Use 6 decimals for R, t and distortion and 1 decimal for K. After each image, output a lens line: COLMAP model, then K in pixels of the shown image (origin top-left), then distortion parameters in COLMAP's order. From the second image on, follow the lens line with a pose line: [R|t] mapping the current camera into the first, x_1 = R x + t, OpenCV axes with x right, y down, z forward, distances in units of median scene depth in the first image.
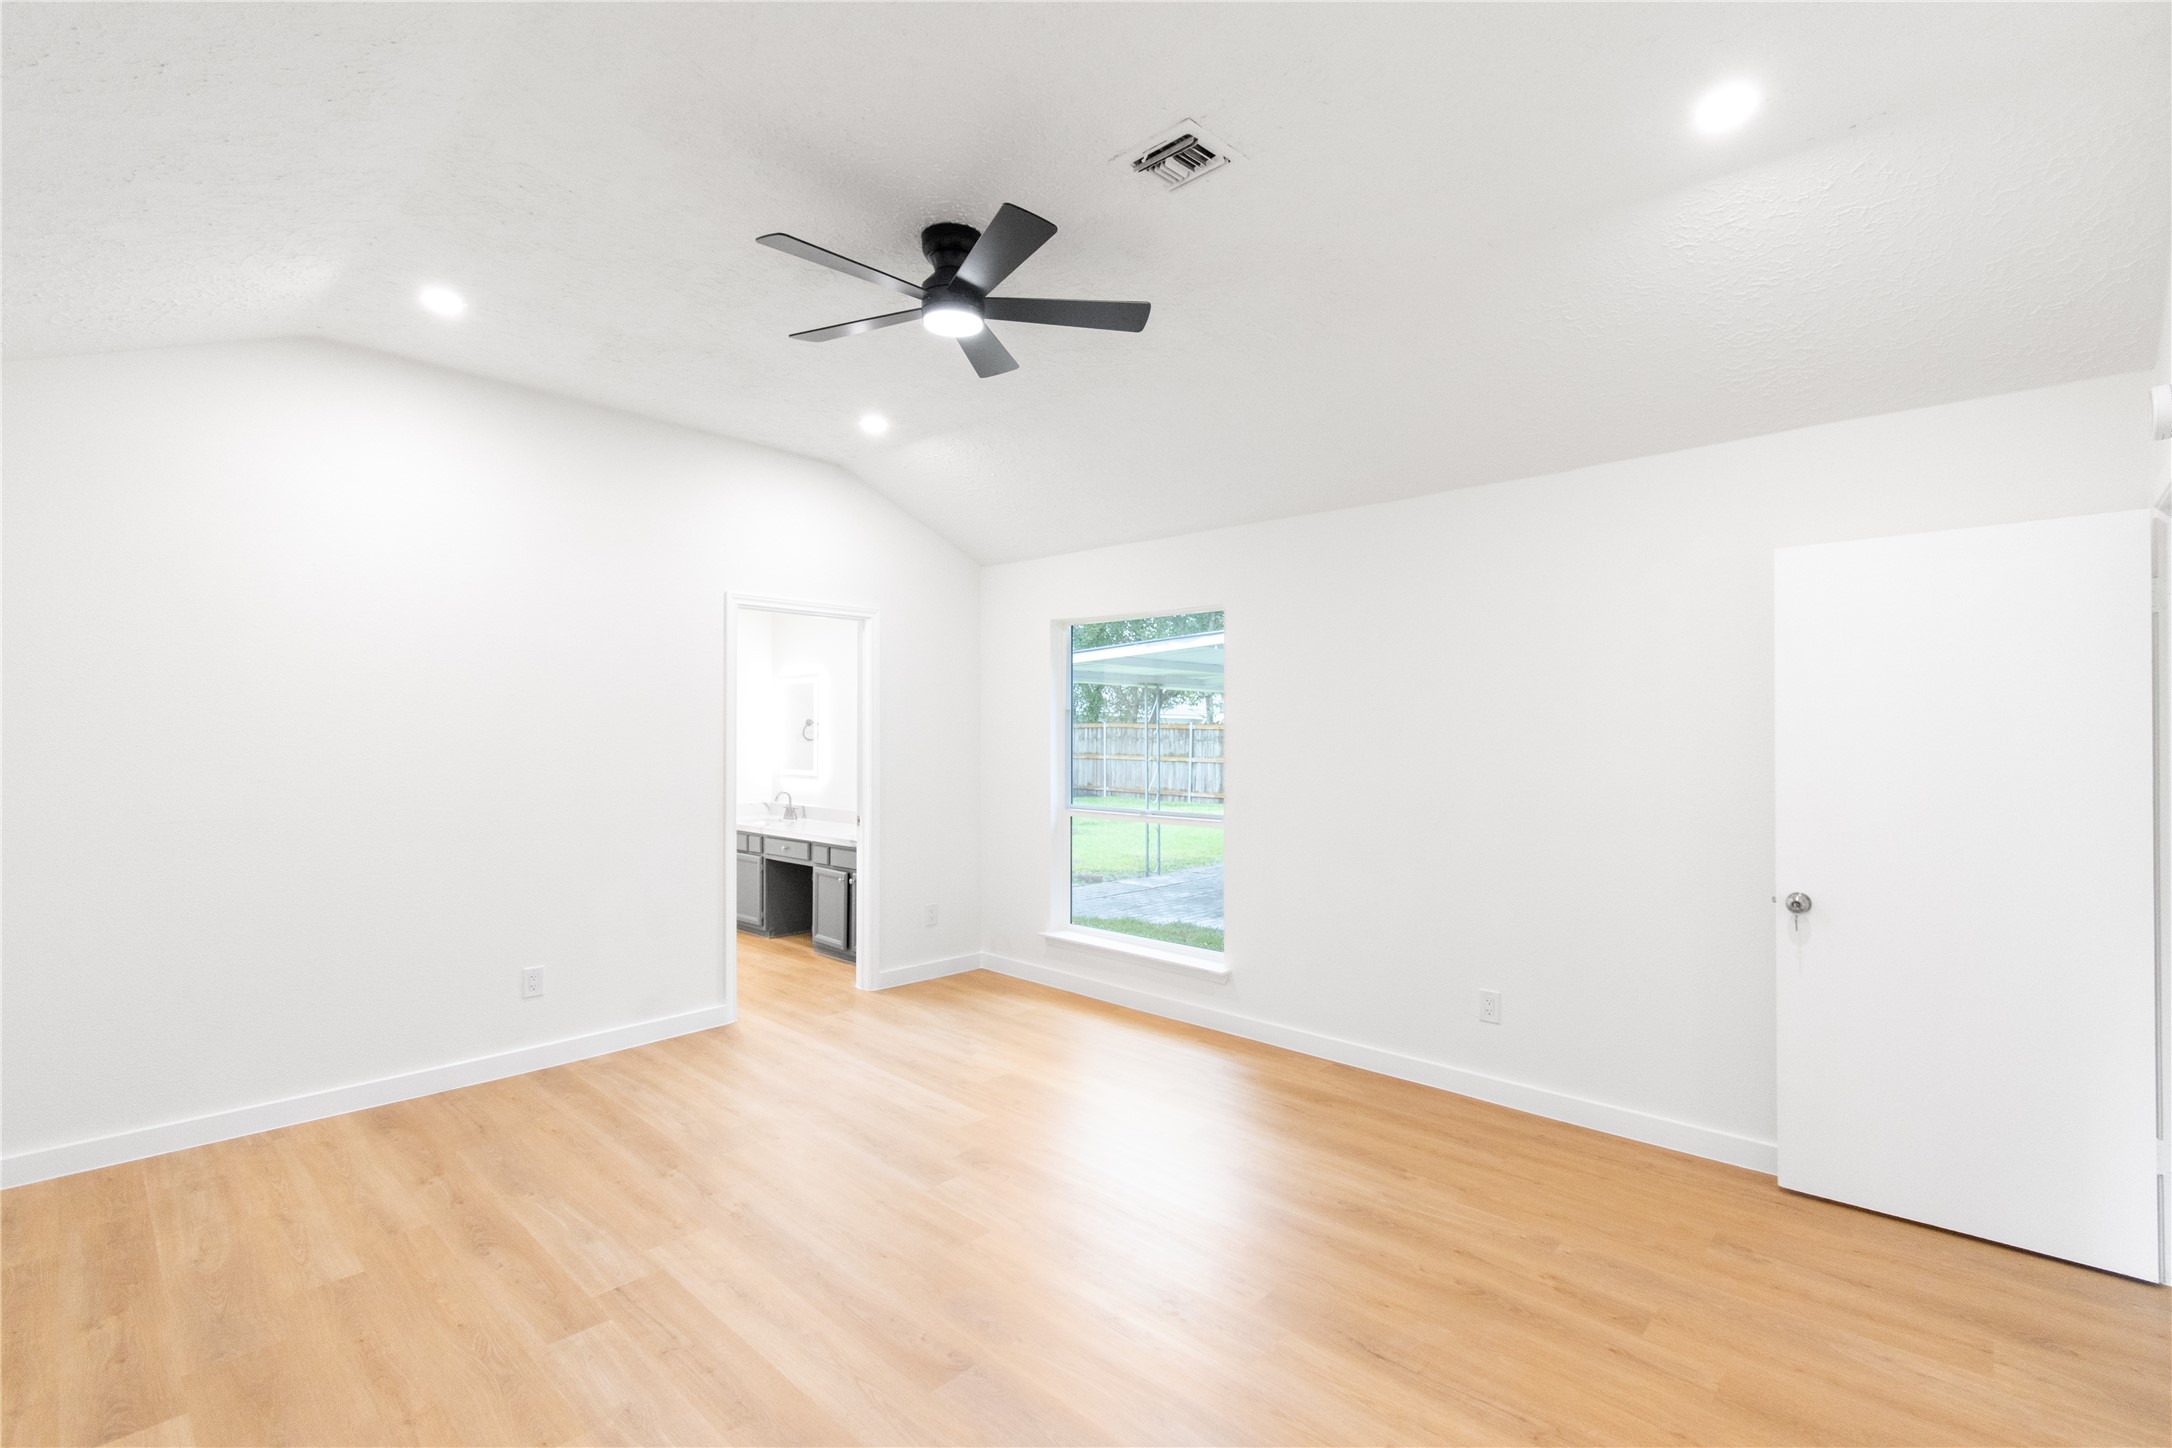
lens RADIAL K [[973.8, 0, 1092.5], [0, 973.8, 727.2], [0, 0, 1]] dist [0.001353, 0.000033]
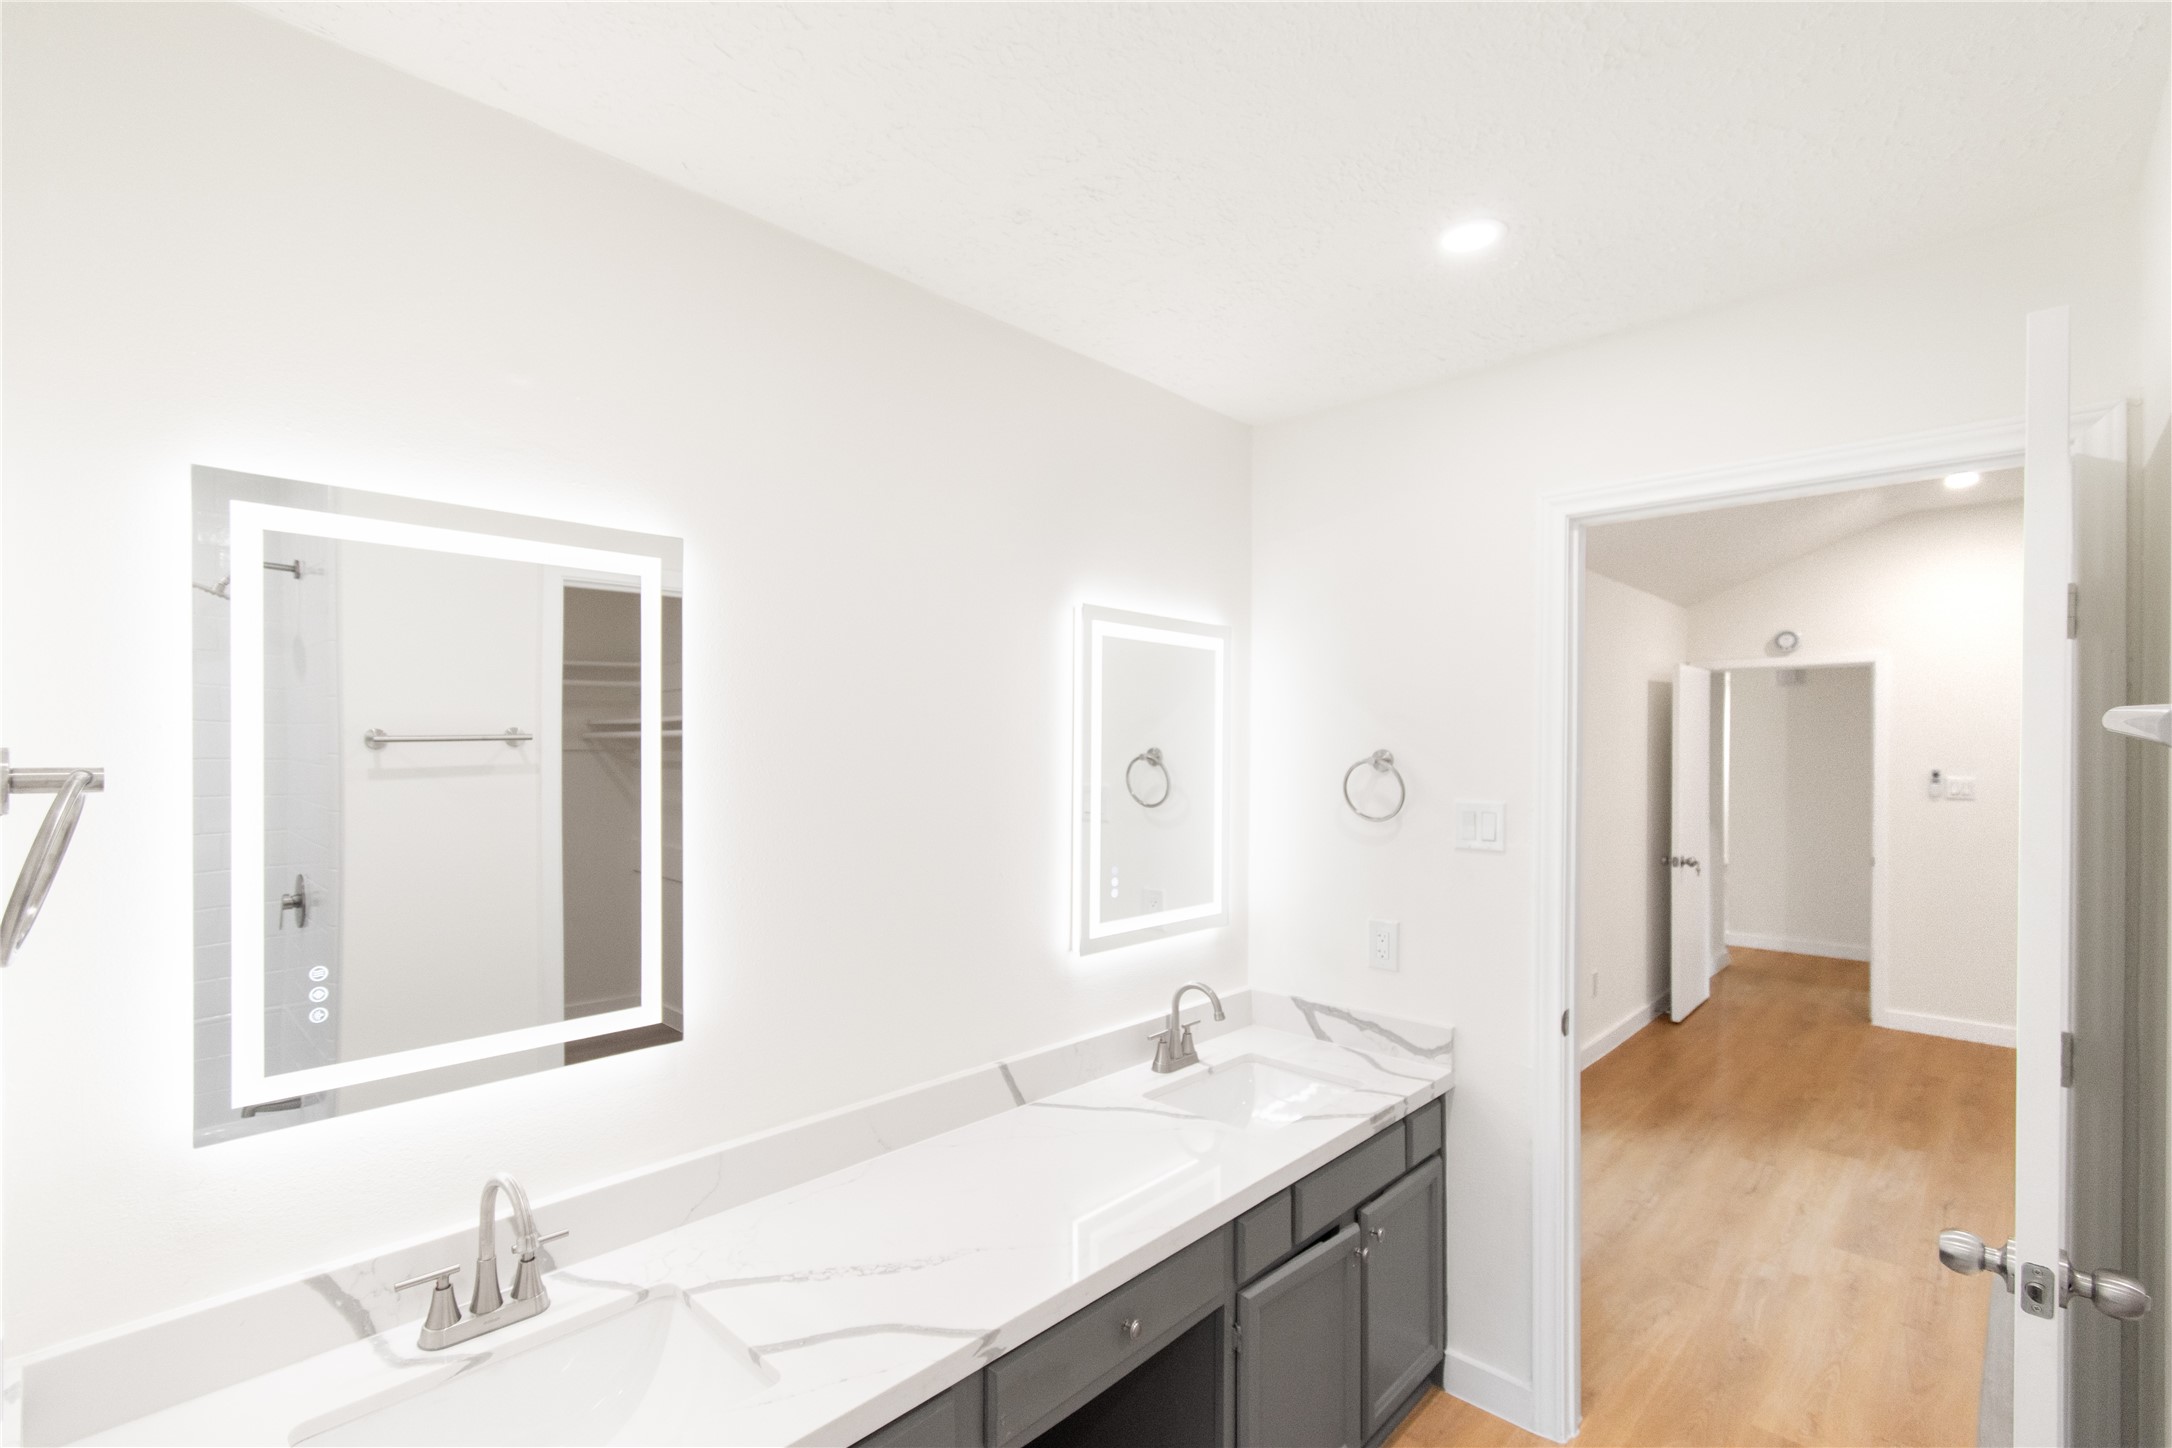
lens RADIAL K [[973.8, 0, 1092.5], [0, 973.8, 727.2], [0, 0, 1]] dist [0.001353, 0.000033]
pose [[0.041346, 0.008001, 0.999113, -1.031731], [-0.007233, 0.999944, -0.007709, -0.040076], [-0.999119, -0.006908, 0.041402, 1.851793]]
